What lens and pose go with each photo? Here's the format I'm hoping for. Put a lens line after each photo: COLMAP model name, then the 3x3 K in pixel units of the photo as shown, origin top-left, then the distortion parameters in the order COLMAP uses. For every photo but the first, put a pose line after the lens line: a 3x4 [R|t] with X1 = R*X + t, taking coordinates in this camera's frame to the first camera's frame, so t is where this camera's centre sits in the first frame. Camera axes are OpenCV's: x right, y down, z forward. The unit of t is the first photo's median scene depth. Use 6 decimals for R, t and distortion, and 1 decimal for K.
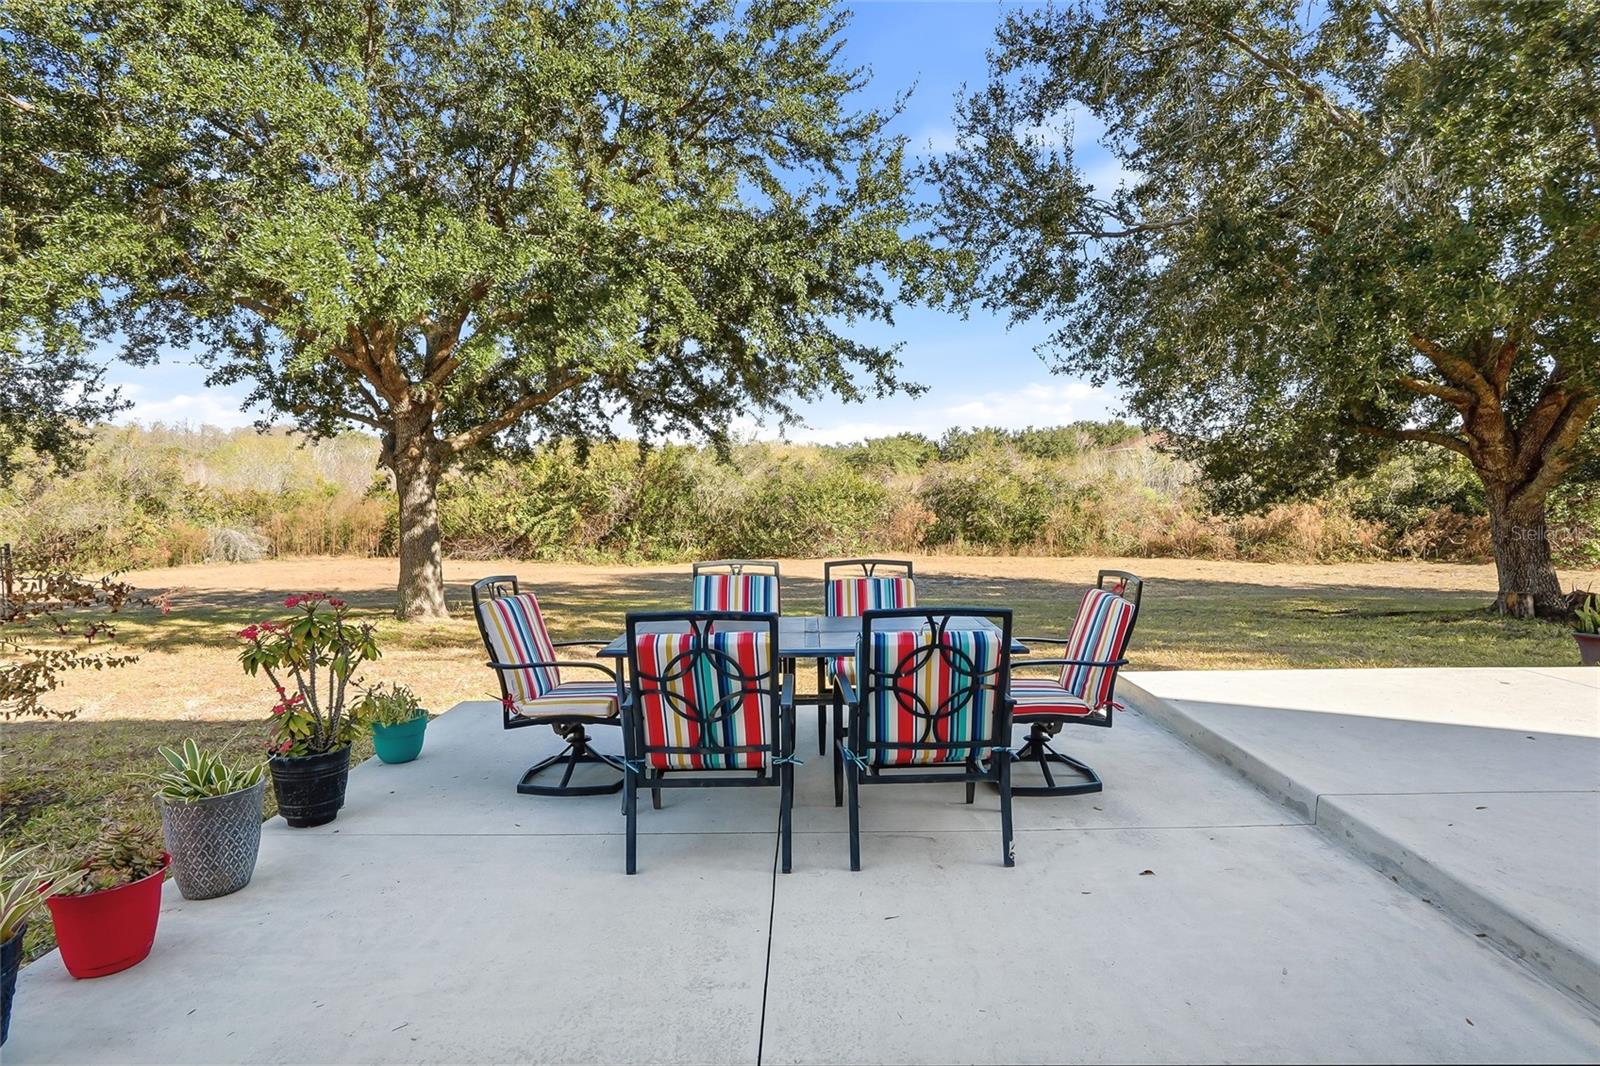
lens RADIAL K [[855.2, 0, 800.0], [0, 855.2, 533.0], [0, 0, 1]] dist [-0.024164, -0.001028]
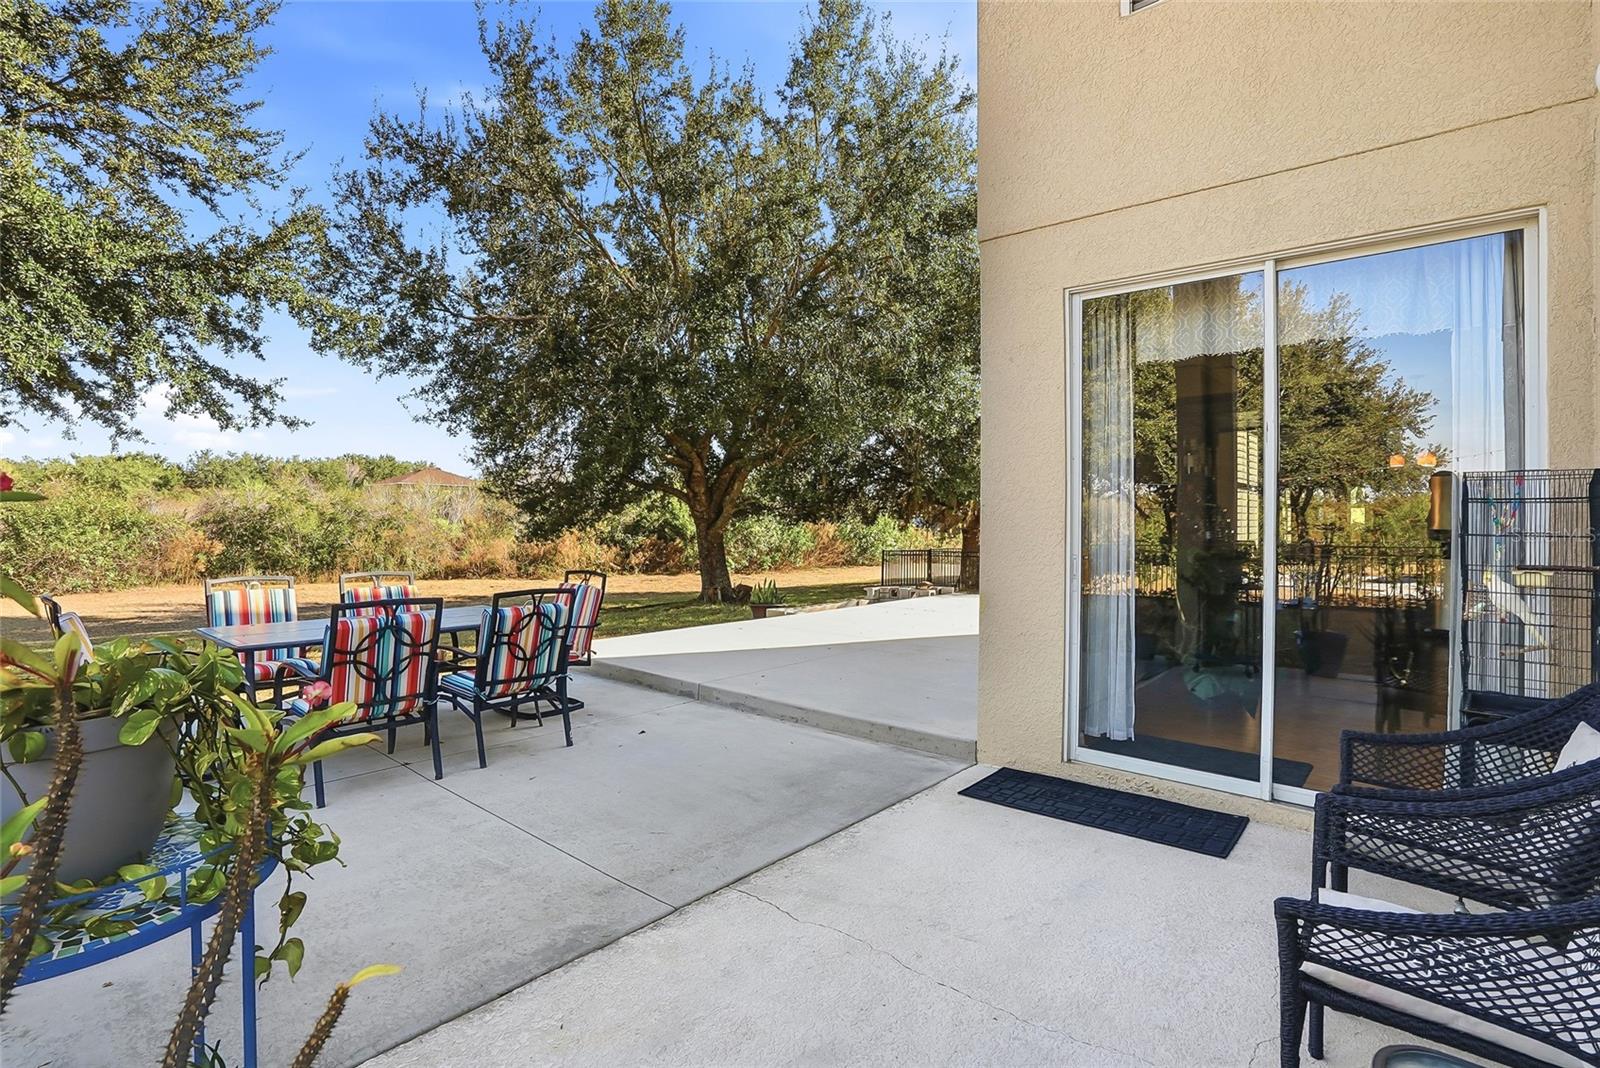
lens RADIAL K [[751.1, 0, 804.8], [0, 751.1, 523.1], [0, 0, 1]] dist [-0.056020, 0.000194]
pose [[0.645222, 0.014537, 0.763857, -0.137223], [0.022739, 0.999011, -0.038220, 0.006322], [-0.763657, 0.042030, 0.644253, -0.071032]]
